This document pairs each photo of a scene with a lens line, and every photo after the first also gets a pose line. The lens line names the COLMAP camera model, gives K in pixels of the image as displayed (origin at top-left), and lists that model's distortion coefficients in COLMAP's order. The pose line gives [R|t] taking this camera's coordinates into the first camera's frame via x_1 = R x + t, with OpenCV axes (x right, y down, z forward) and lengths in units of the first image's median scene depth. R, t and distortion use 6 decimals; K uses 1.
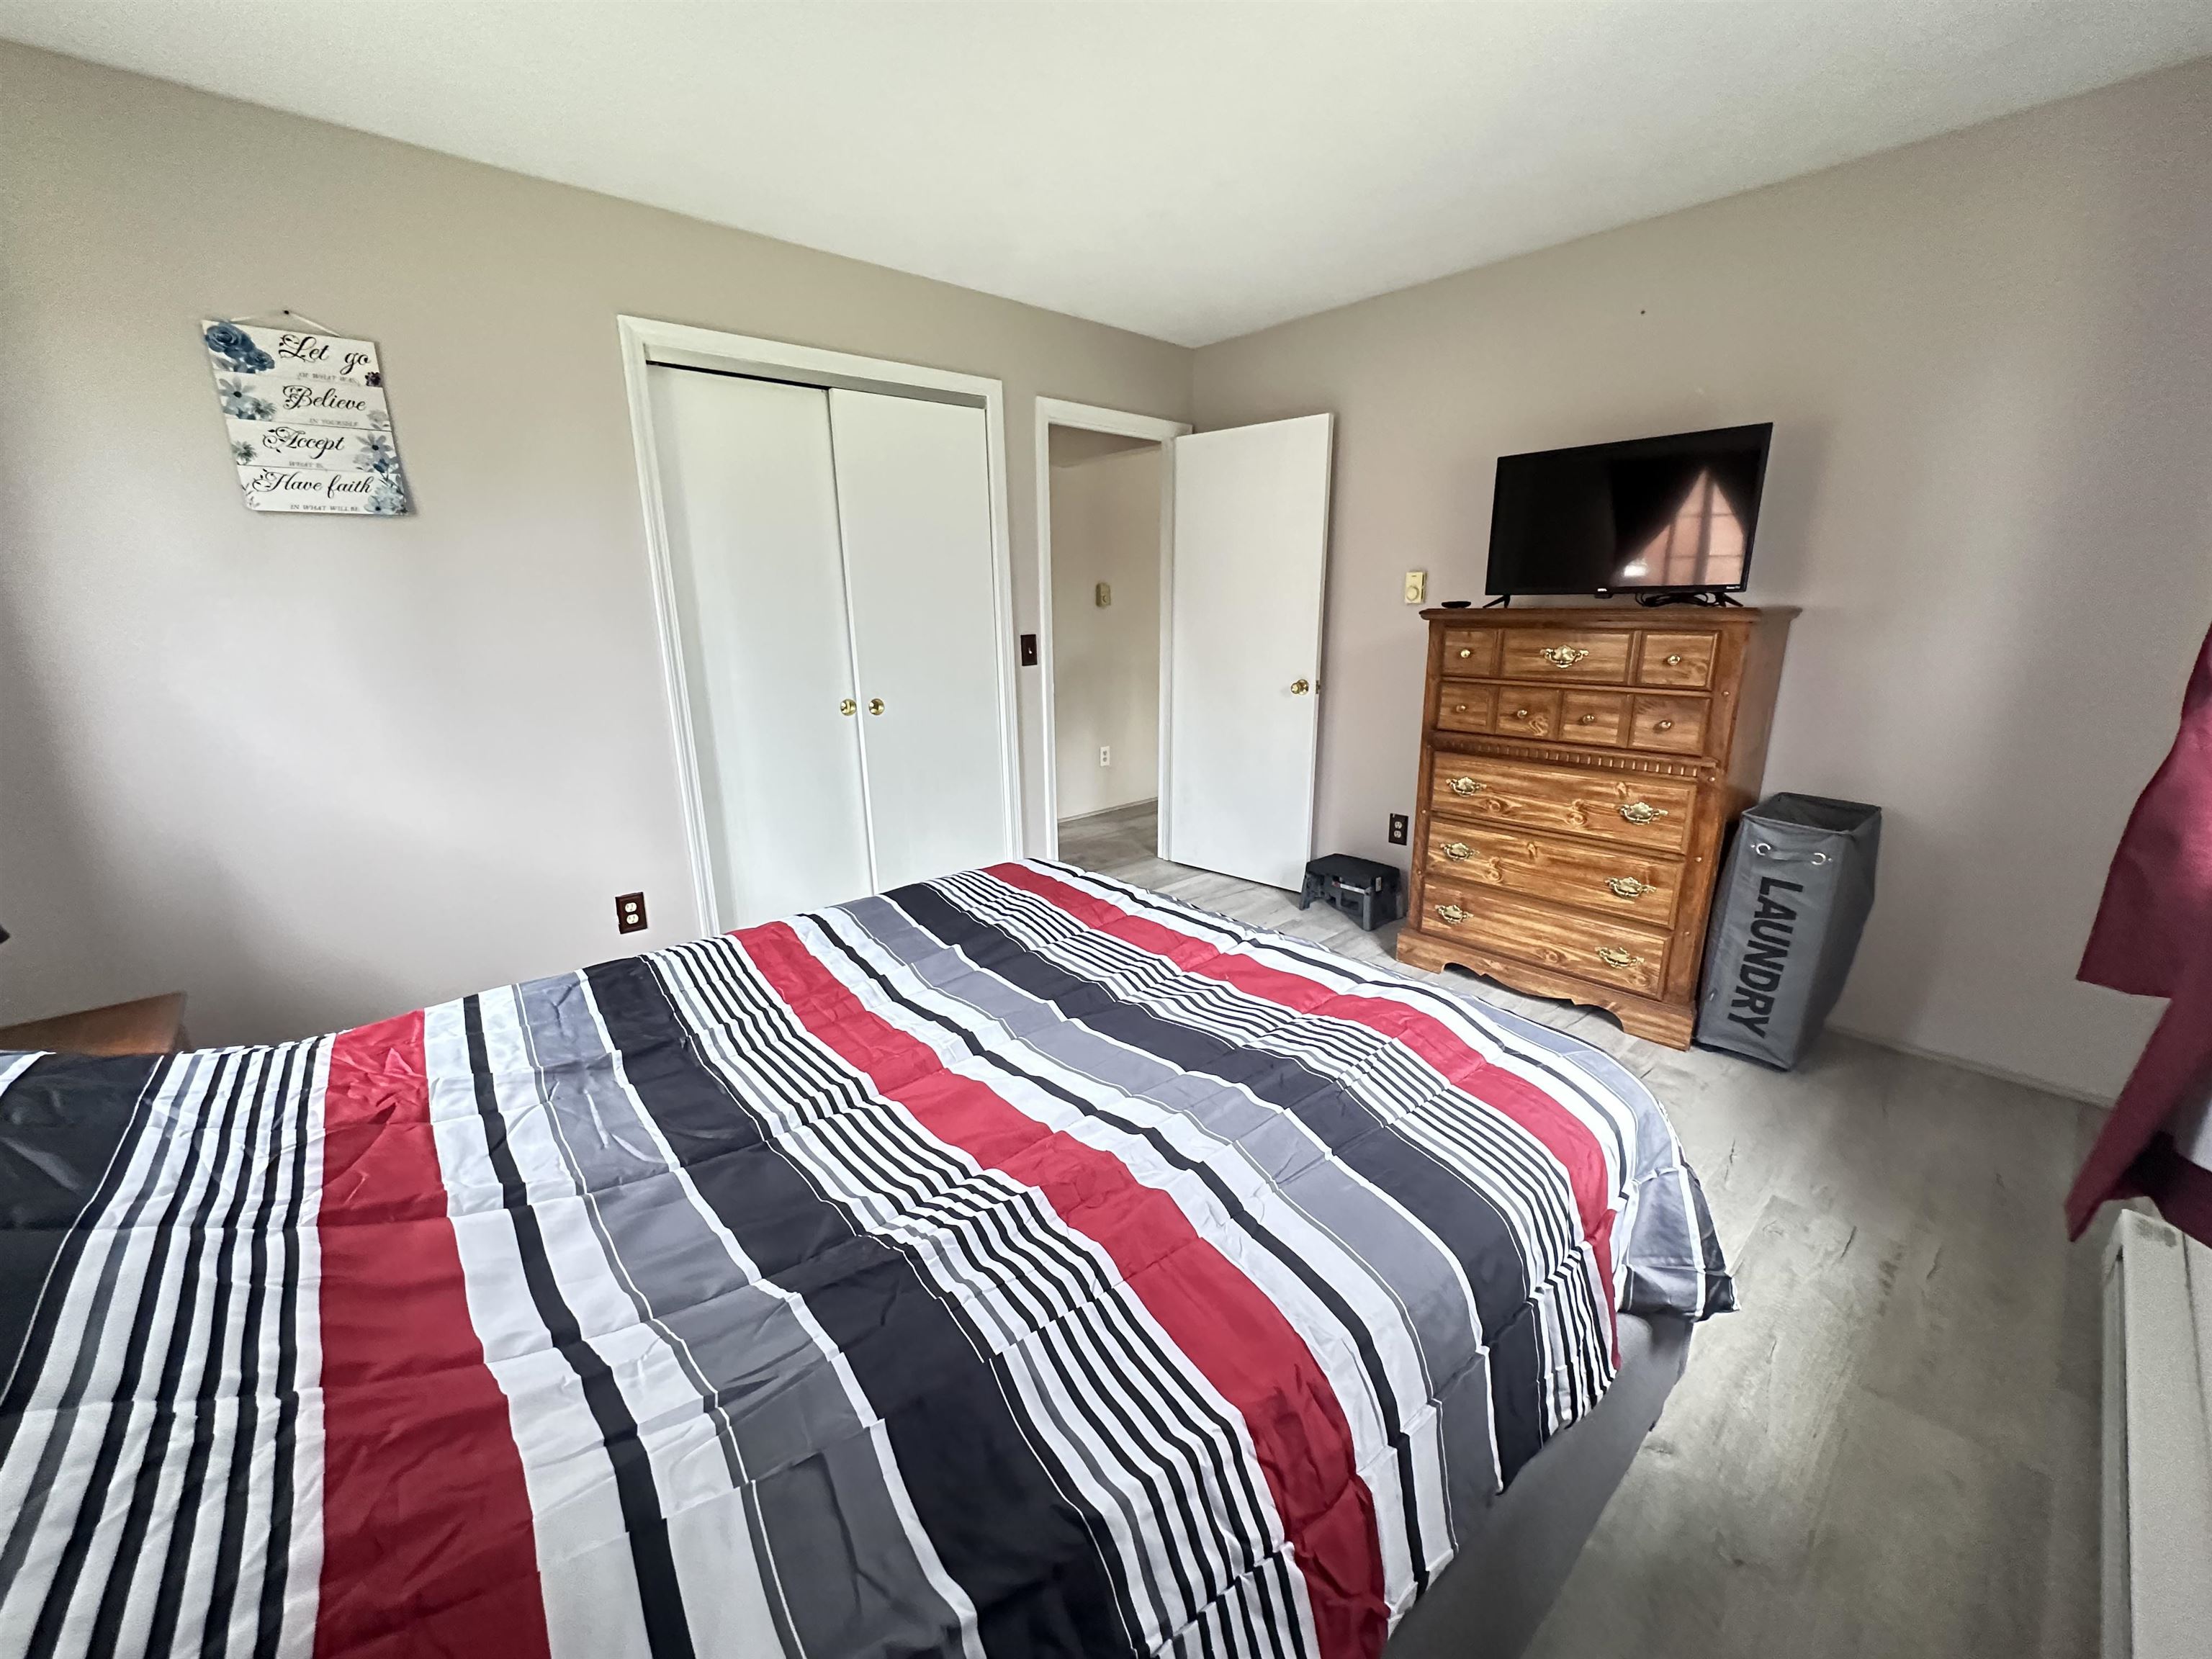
lens RADIAL K [[882.8, 0, 1106.4], [0, 882.8, 826.2], [0, 0, 1]] dist [-0.002726, 0.000884]
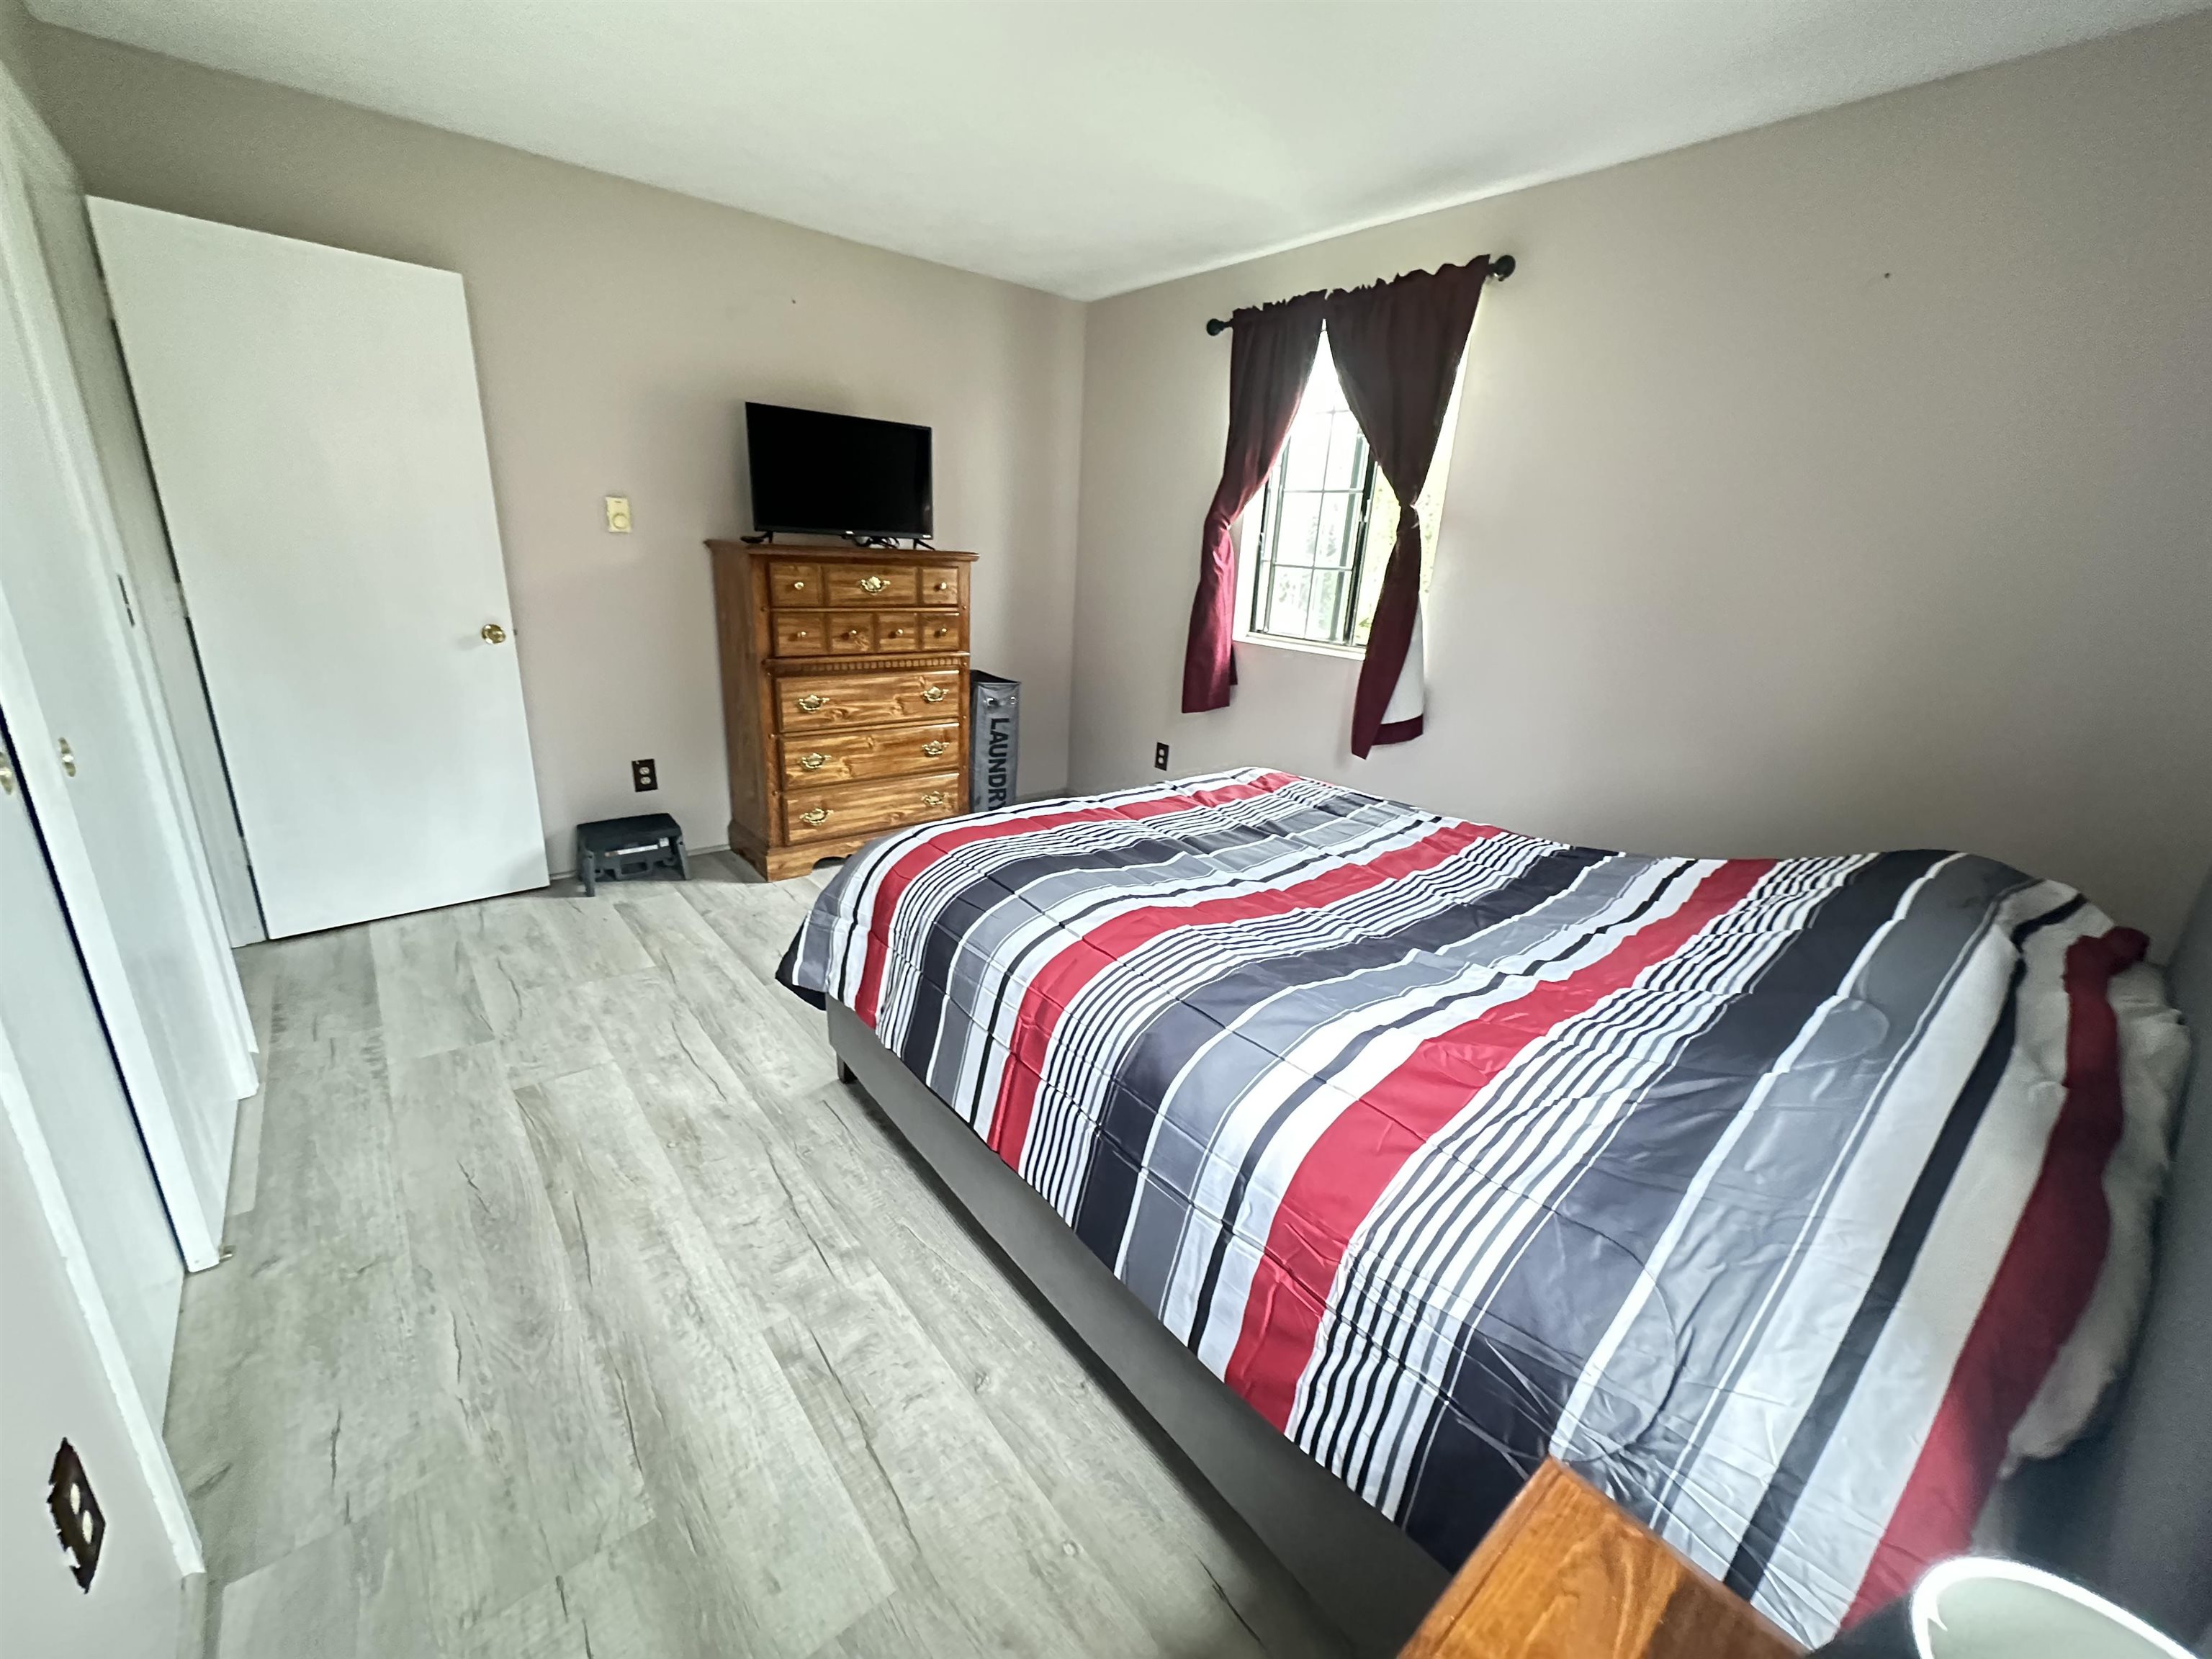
lens RADIAL K [[882.8, 0, 1106.4], [0, 882.8, 826.2], [0, 0, 1]] dist [-0.002726, 0.000884]
pose [[0.034050, -0.288441, 0.956892, -0.771362], [0.198515, 0.940322, 0.276382, -0.145977], [-0.979506, 0.180547, 0.089278, 0.592235]]
